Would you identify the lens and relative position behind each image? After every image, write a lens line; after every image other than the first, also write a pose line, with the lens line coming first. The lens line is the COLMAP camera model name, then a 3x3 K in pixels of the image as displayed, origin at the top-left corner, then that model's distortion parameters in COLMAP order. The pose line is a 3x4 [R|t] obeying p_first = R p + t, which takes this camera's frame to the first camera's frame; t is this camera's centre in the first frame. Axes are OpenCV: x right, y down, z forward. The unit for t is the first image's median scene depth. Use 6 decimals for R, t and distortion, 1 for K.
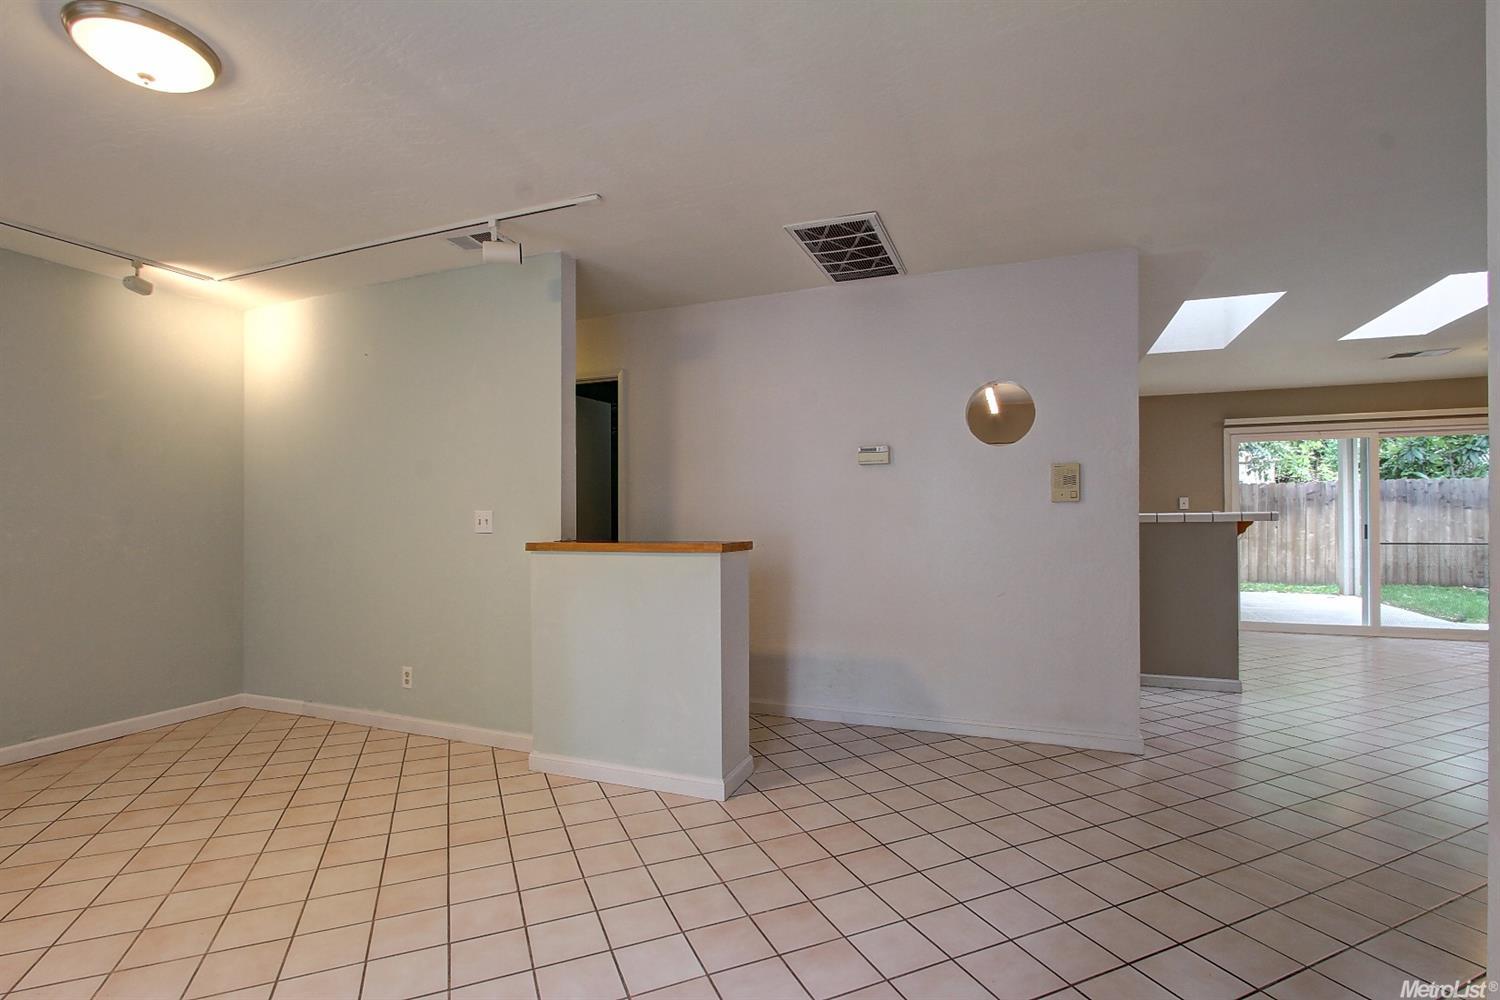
lens RADIAL K [[704.1, 0, 748.8], [0, 704.1, 509.3], [0, 0, 1]] dist [-0.017189, 0.000785]
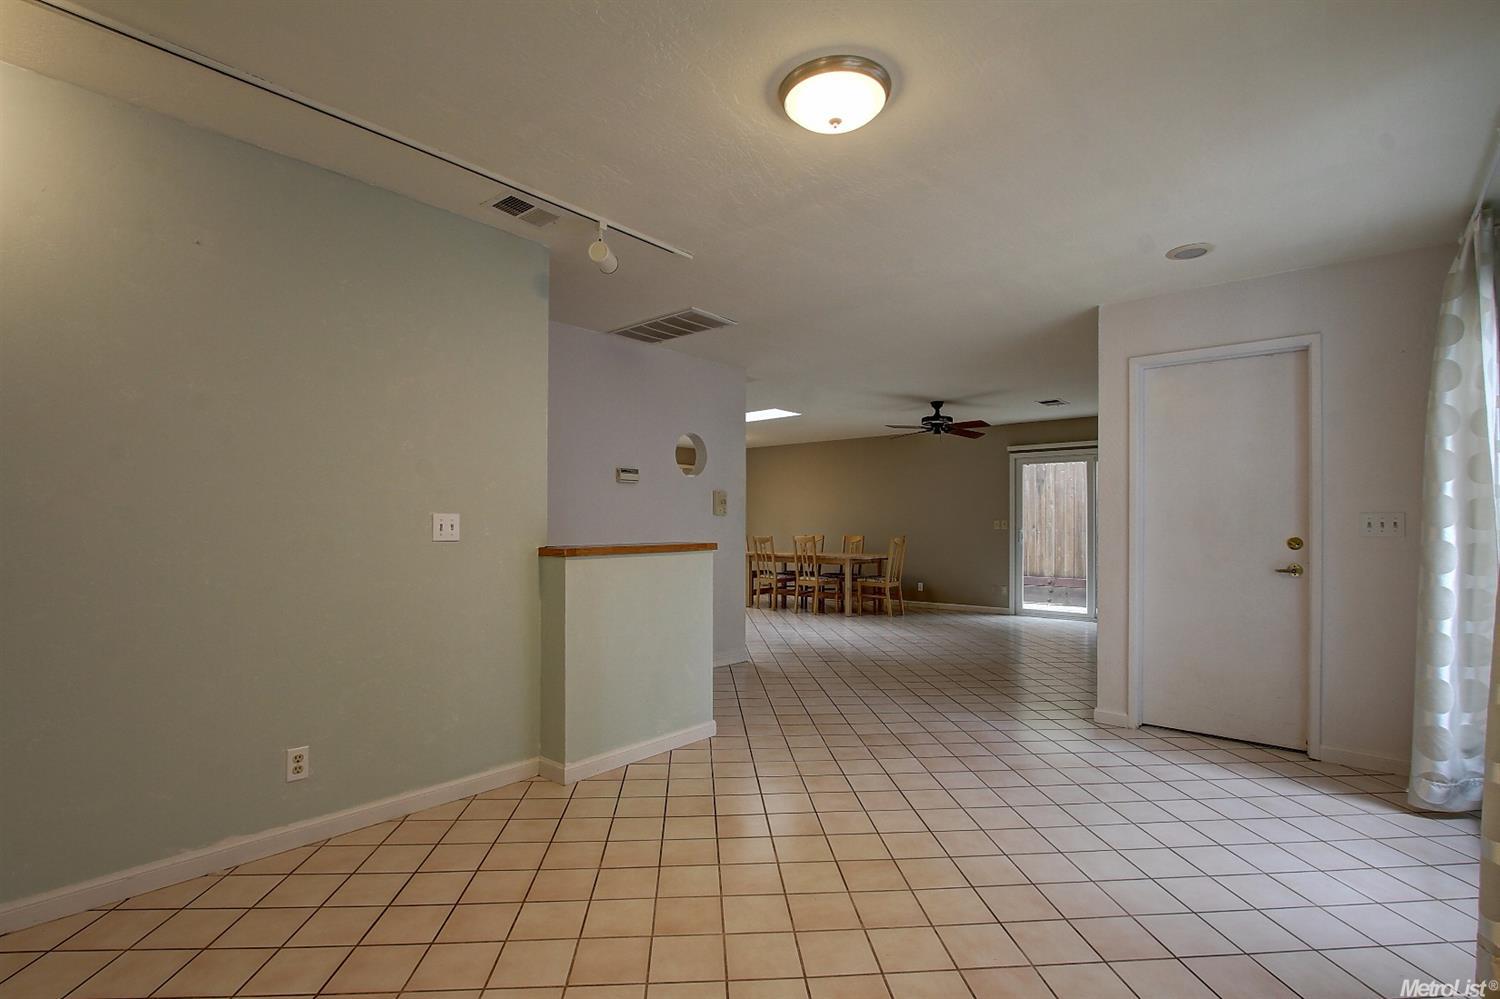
lens RADIAL K [[704.1, 0, 751.9], [0, 704.1, 508.5], [0, 0, 1]] dist [-0.017189, 0.000785]
pose [[0.313758, 0.026977, 0.949120, -0.998167], [-0.010971, 0.999633, -0.024786, 0.011872], [-0.949440, -0.002636, 0.313939, 0.394379]]
